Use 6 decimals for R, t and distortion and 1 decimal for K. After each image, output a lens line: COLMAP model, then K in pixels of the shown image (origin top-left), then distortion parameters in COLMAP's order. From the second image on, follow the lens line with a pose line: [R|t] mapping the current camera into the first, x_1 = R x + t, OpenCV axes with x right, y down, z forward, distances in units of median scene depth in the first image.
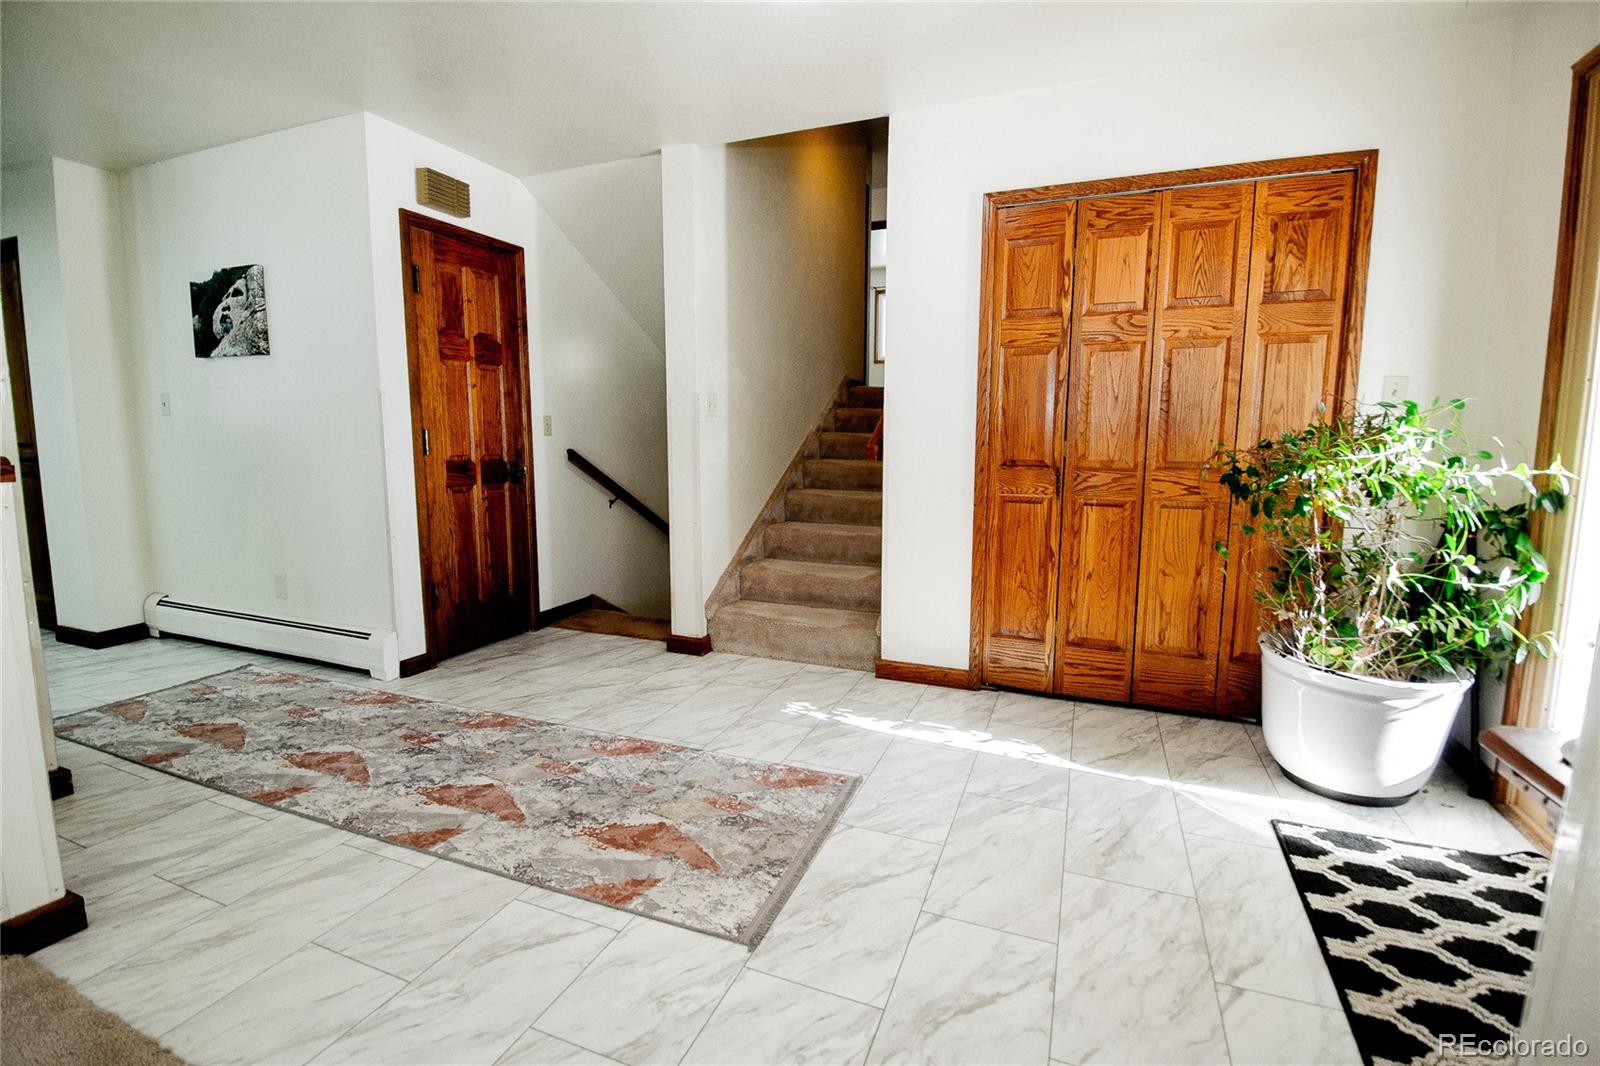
lens RADIAL K [[713.7, 0, 808.7], [0, 713.7, 524.2], [0, 0, 1]] dist [0.017520, -0.024638]
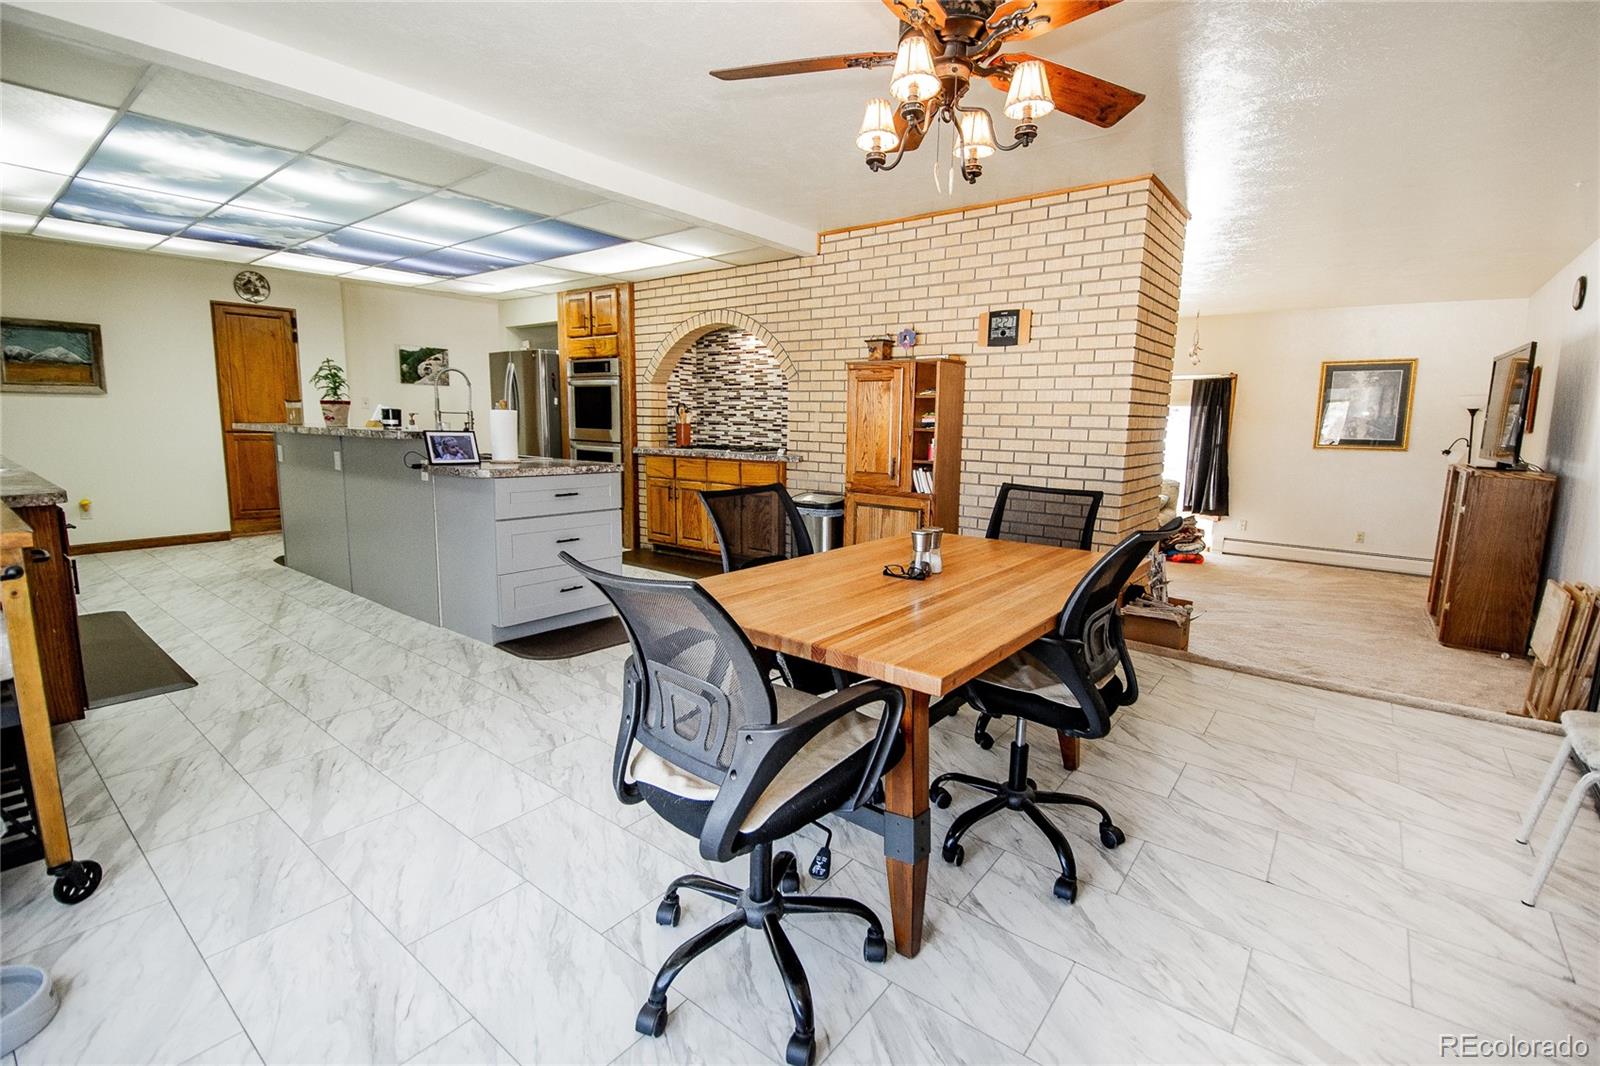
lens RADIAL K [[713.7, 0, 808.7], [0, 713.7, 524.2], [0, 0, 1]] dist [0.017520, -0.024638]
pose [[0.279219, -0.141547, 0.949738, -2.771832], [0.103322, 0.987762, 0.116837, 0.071472], [-0.954653, 0.065506, 0.290426, -0.847091]]
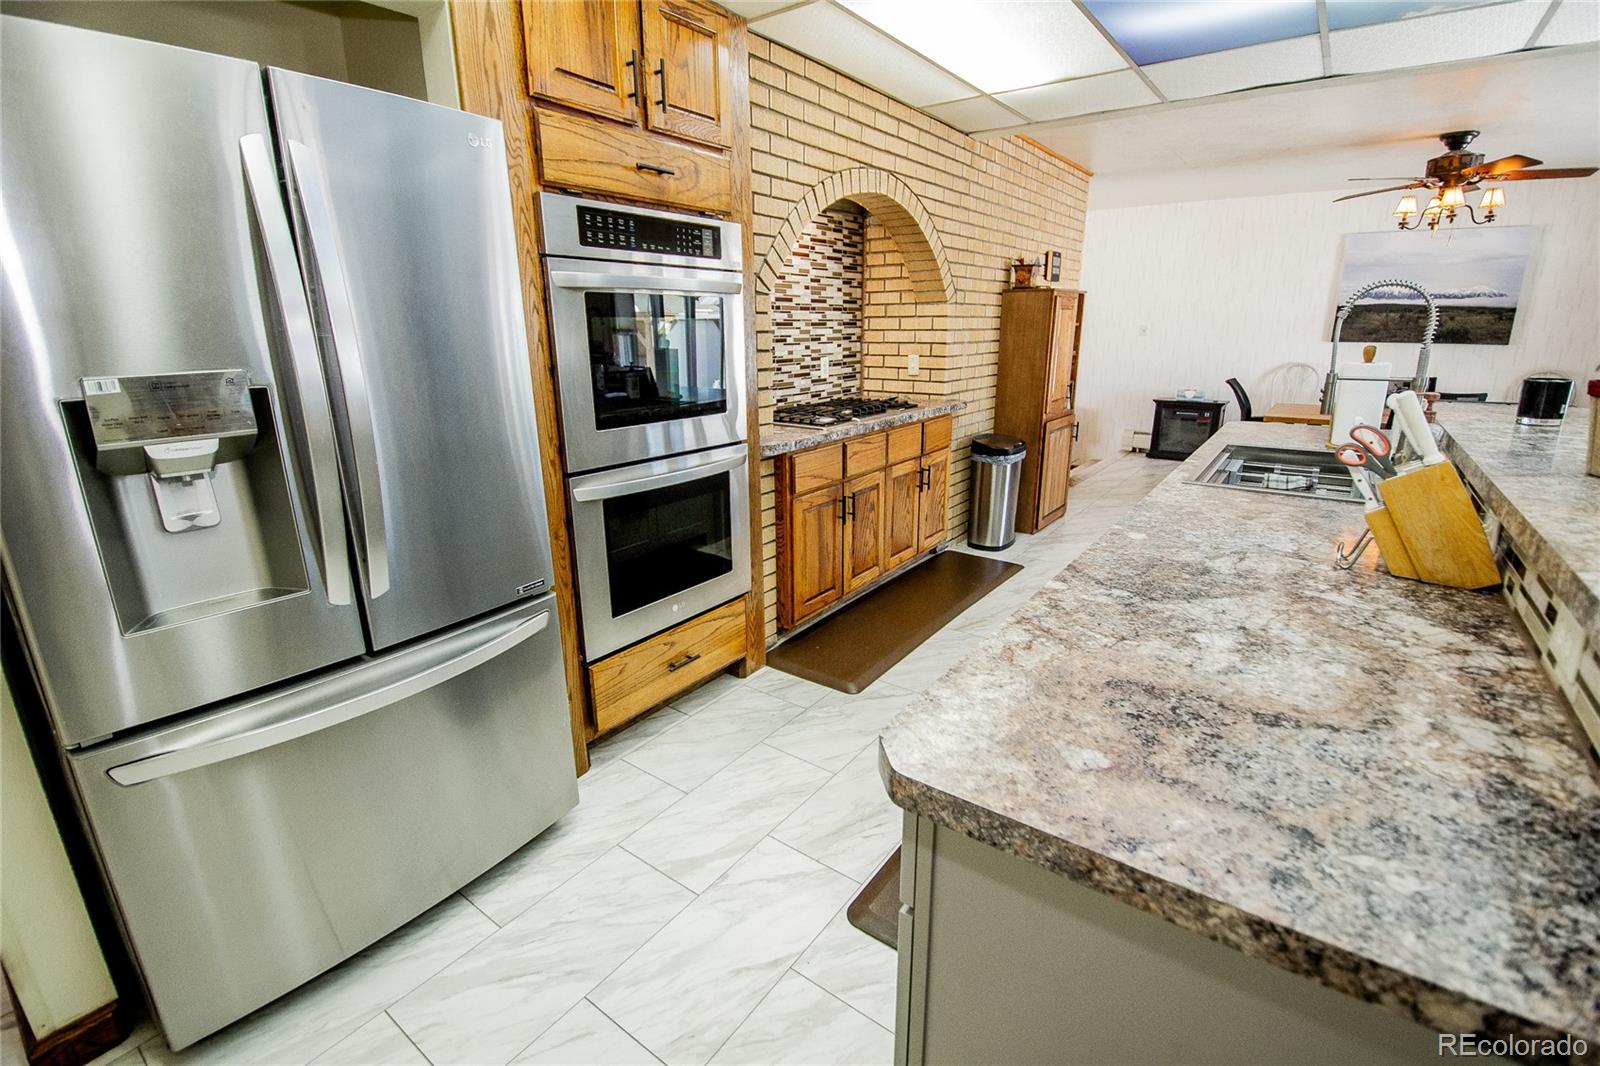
lens RADIAL K [[713.7, 0, 808.7], [0, 713.7, 524.2], [0, 0, 1]] dist [0.017520, -0.024638]
pose [[-0.968246, -0.066292, 0.241048, -1.365540], [0.033171, 0.921609, 0.386699, -0.182492], [-0.247787, 0.382416, -0.890146, 0.845063]]
